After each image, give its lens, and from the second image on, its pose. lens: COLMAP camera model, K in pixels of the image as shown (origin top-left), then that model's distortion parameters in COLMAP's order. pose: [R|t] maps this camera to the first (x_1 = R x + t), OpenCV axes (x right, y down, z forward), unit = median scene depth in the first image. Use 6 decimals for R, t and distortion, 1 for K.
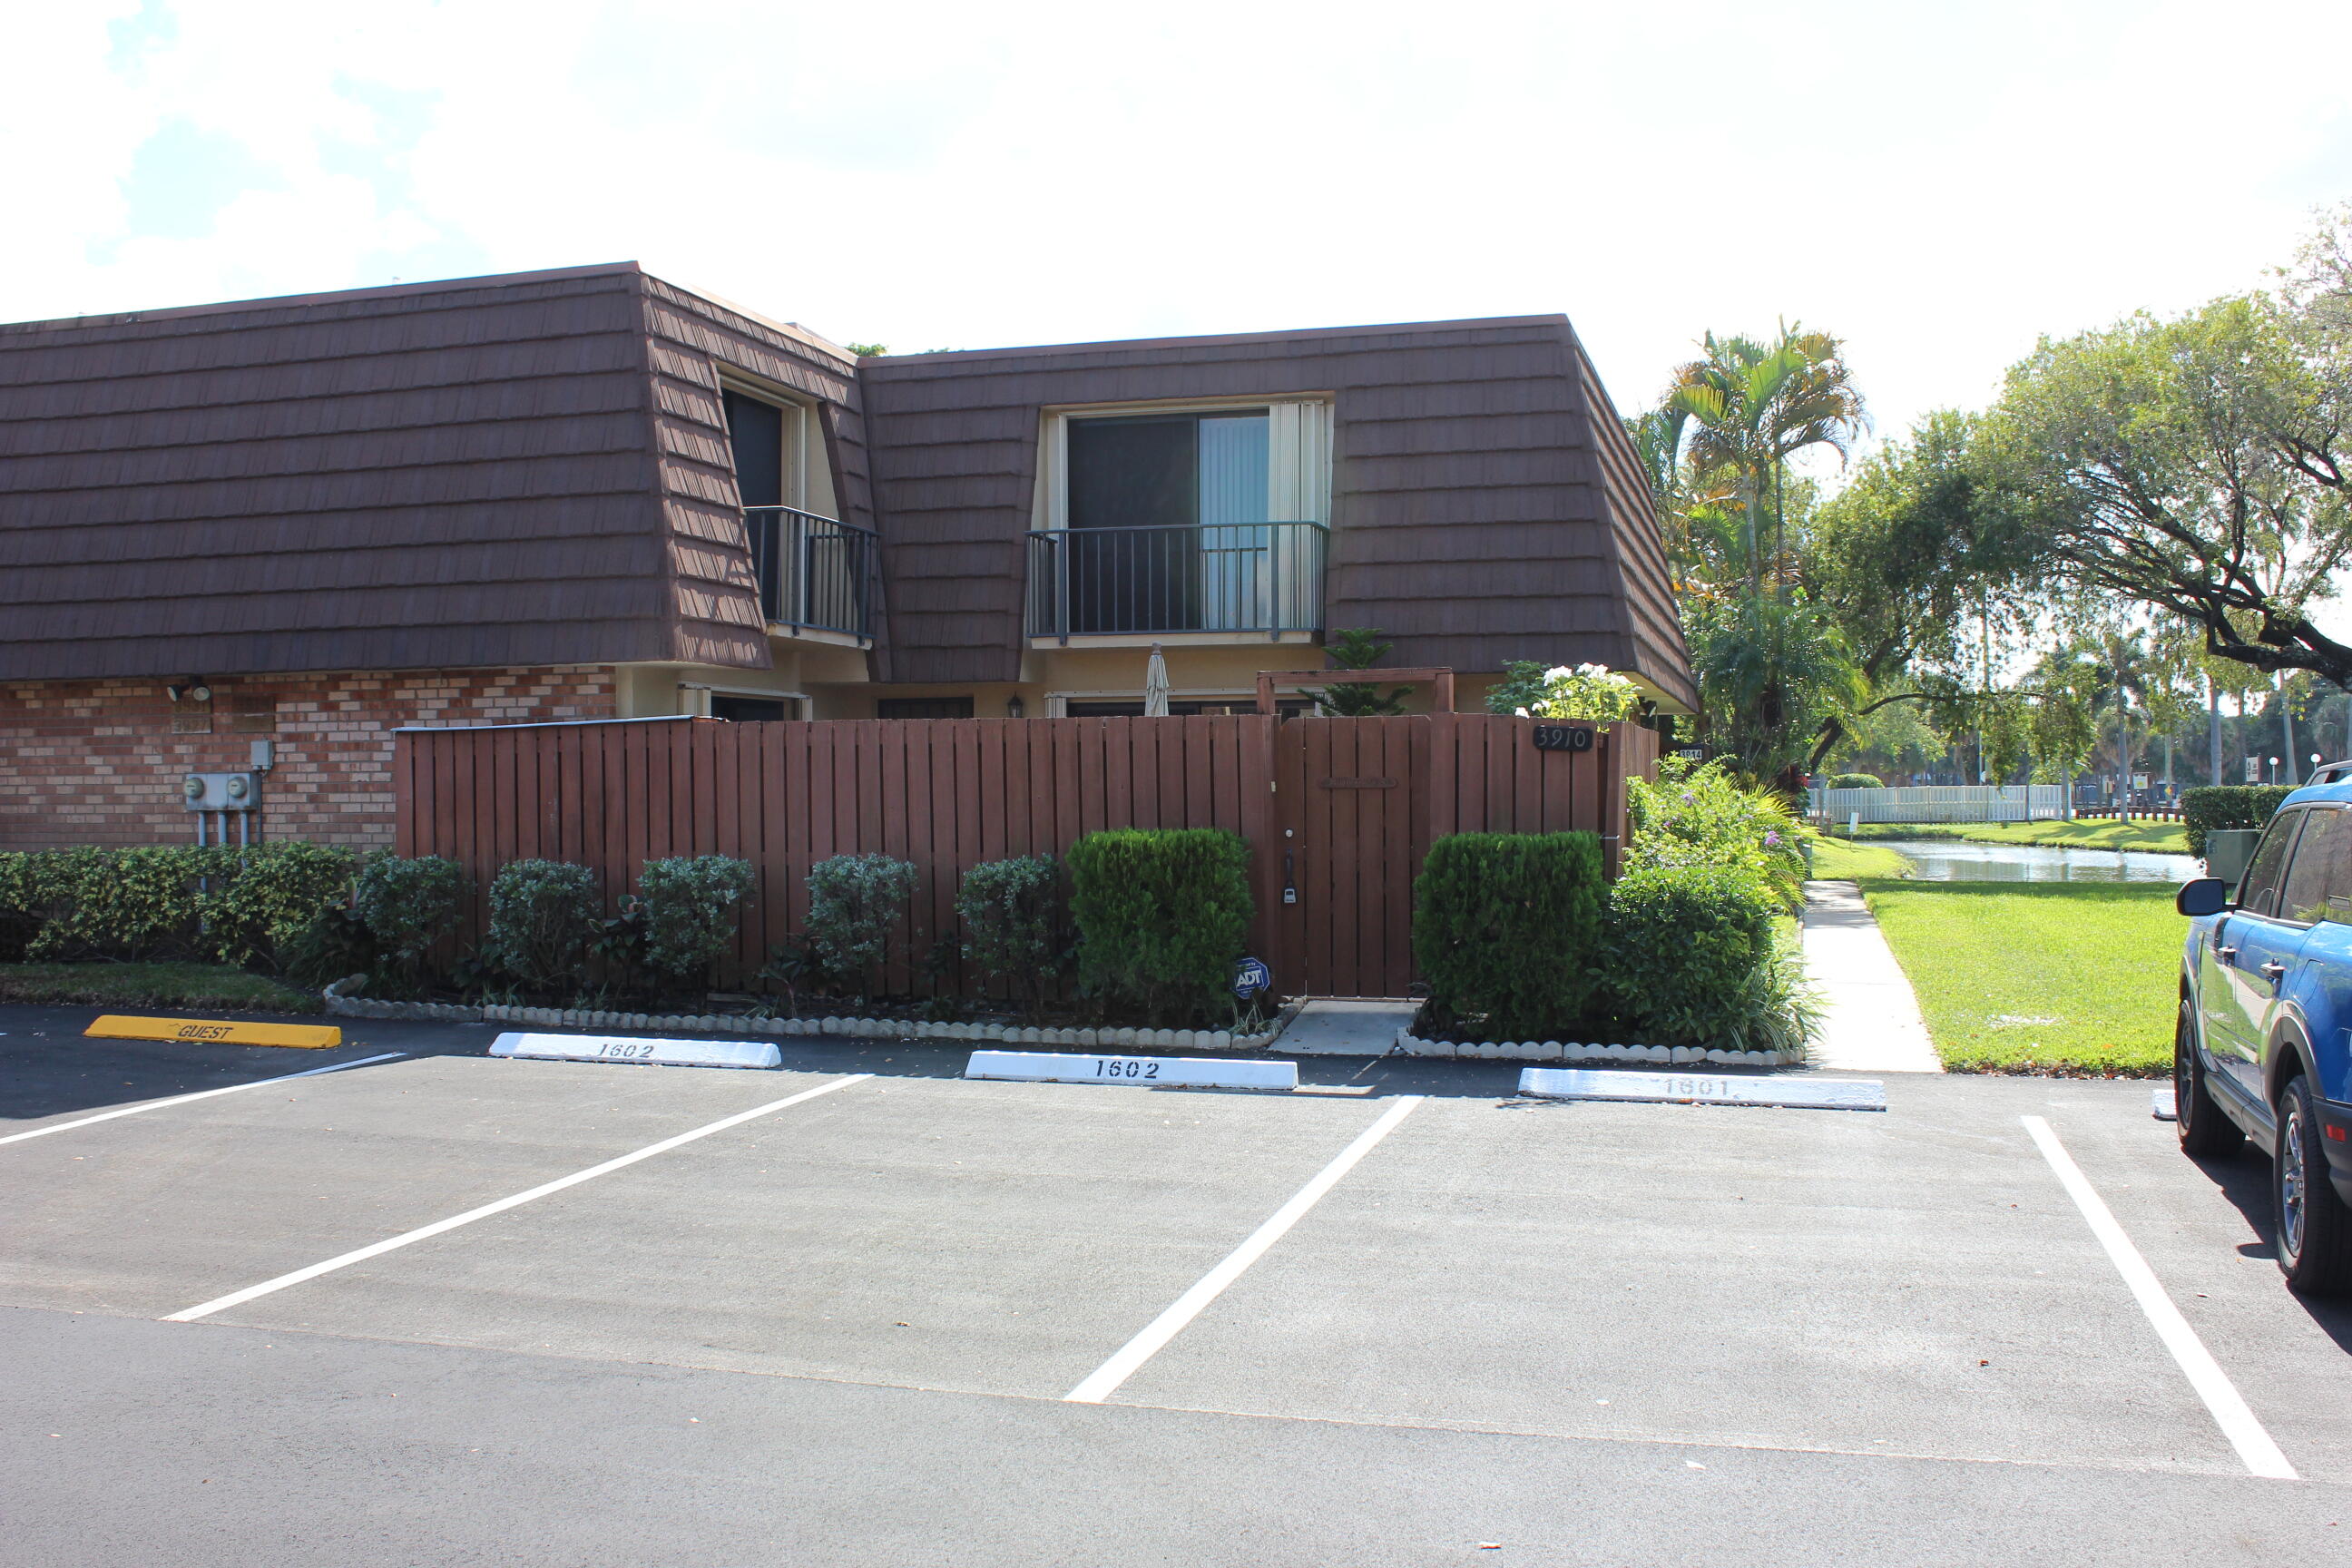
lens RADIAL K [[2326.2, 0, 1165.2], [0, 2326.2, 780.8], [0, 0, 1]] dist [-0.077180, 0.000000]
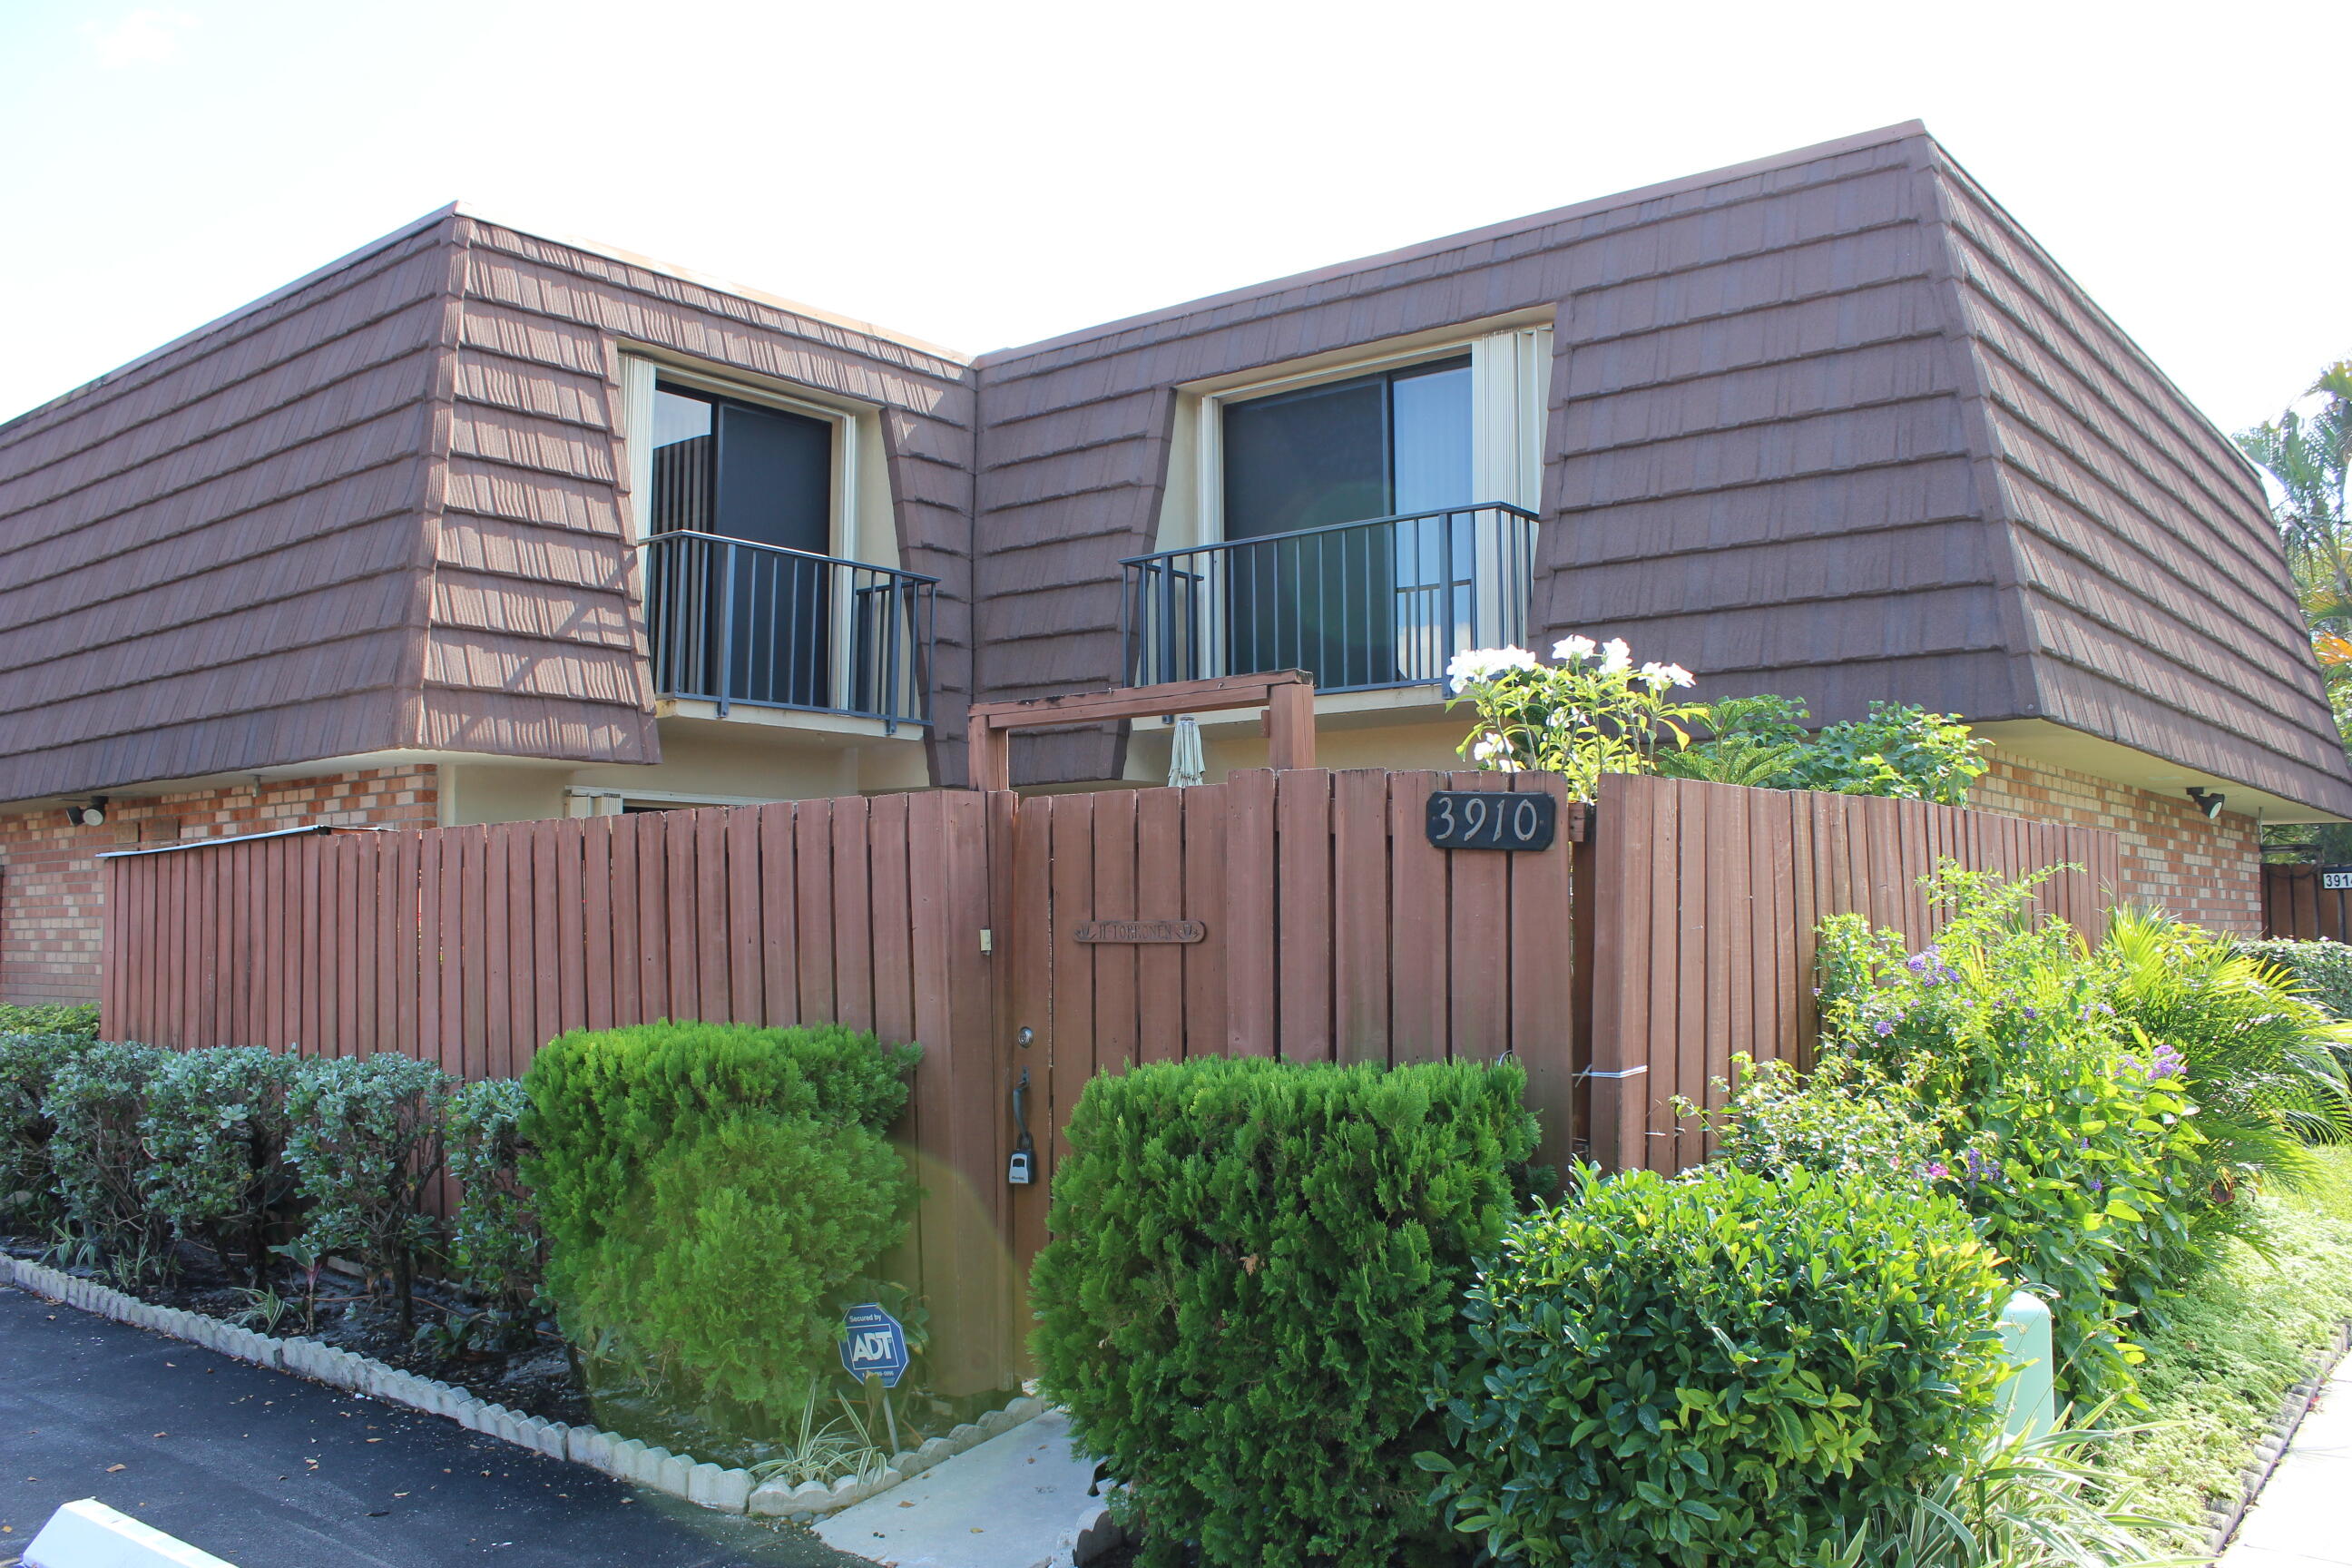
lens RADIAL K [[1978.8, 0, 1192.0], [0, 1978.8, 808.2], [0, 0, 1]] dist [-0.128627, 0.057488]
pose [[0.919936, -0.025181, -0.391259, 0.203596], [0.002497, 0.998292, -0.058376, -0.000555], [0.392060, 0.052725, 0.918427, 0.529080]]
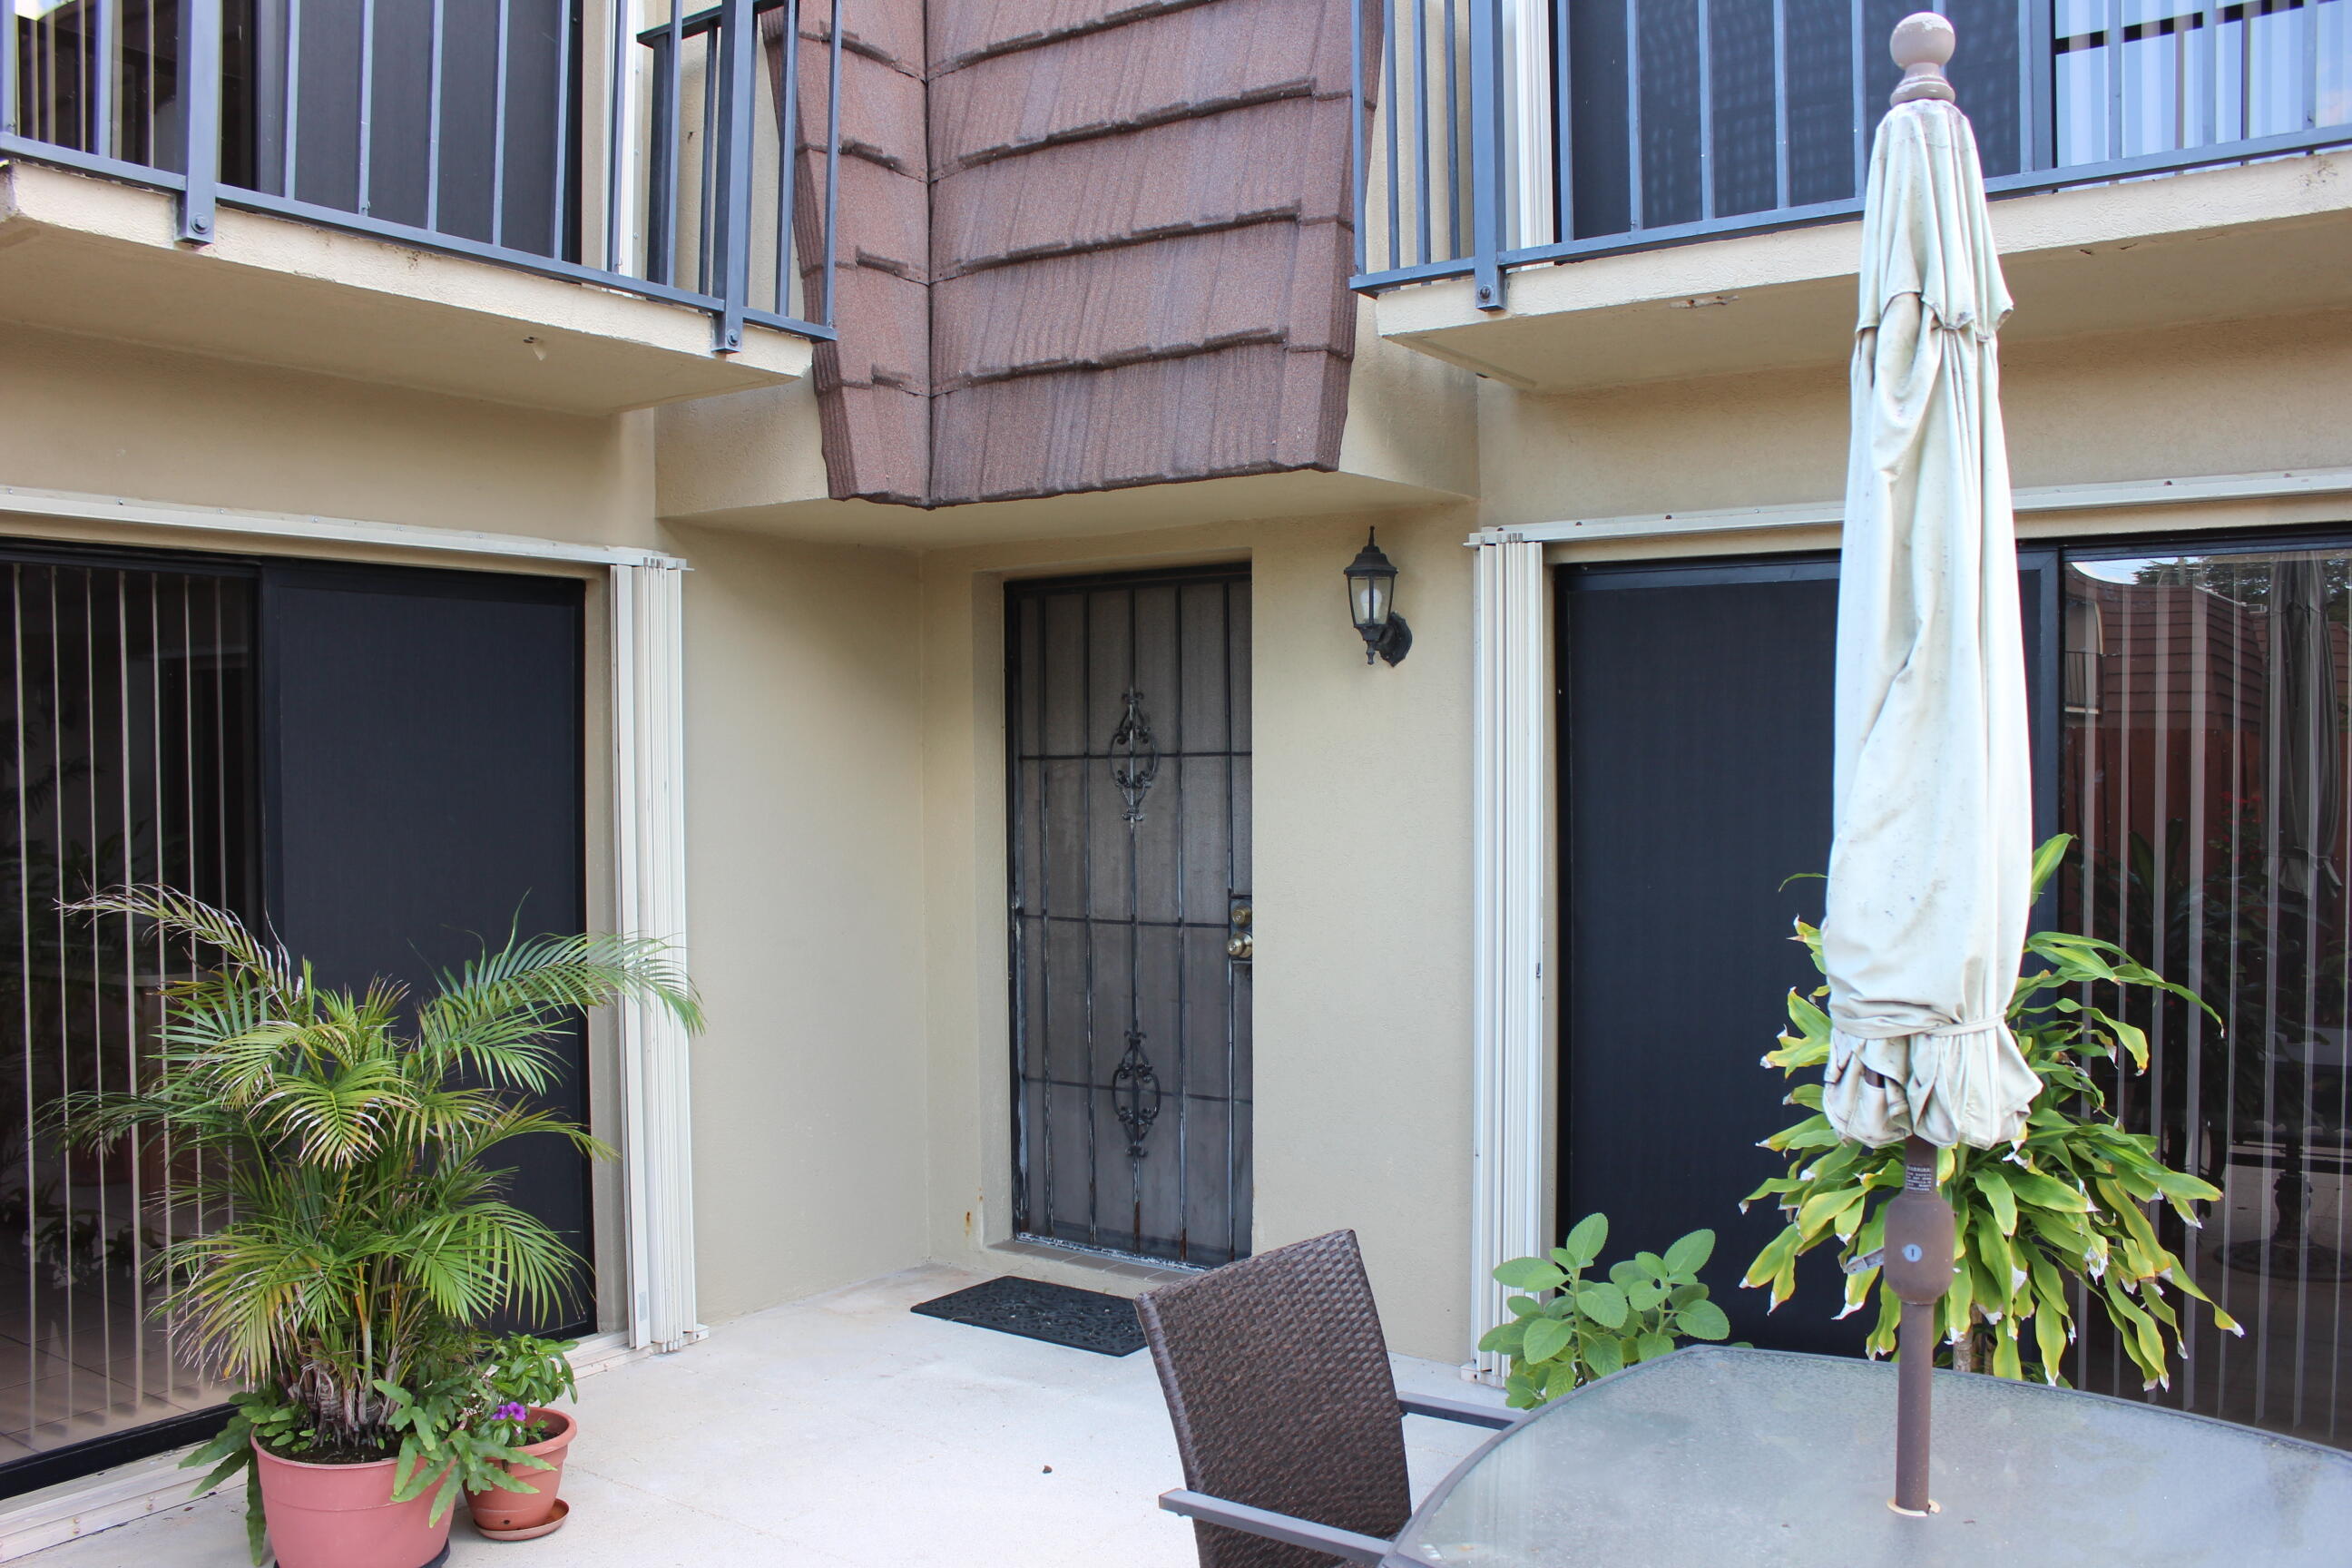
lens RADIAL K [[1978.8, 0, 1167.2], [0, 1978.8, 792.0], [0, 0, 1]] dist [-0.128627, 0.057488]
pose [[0.935457, 0.010809, -0.353275, -0.002760], [-0.002373, 0.999702, 0.024305, -0.013724], [0.353432, -0.021898, 0.935204, 0.875669]]
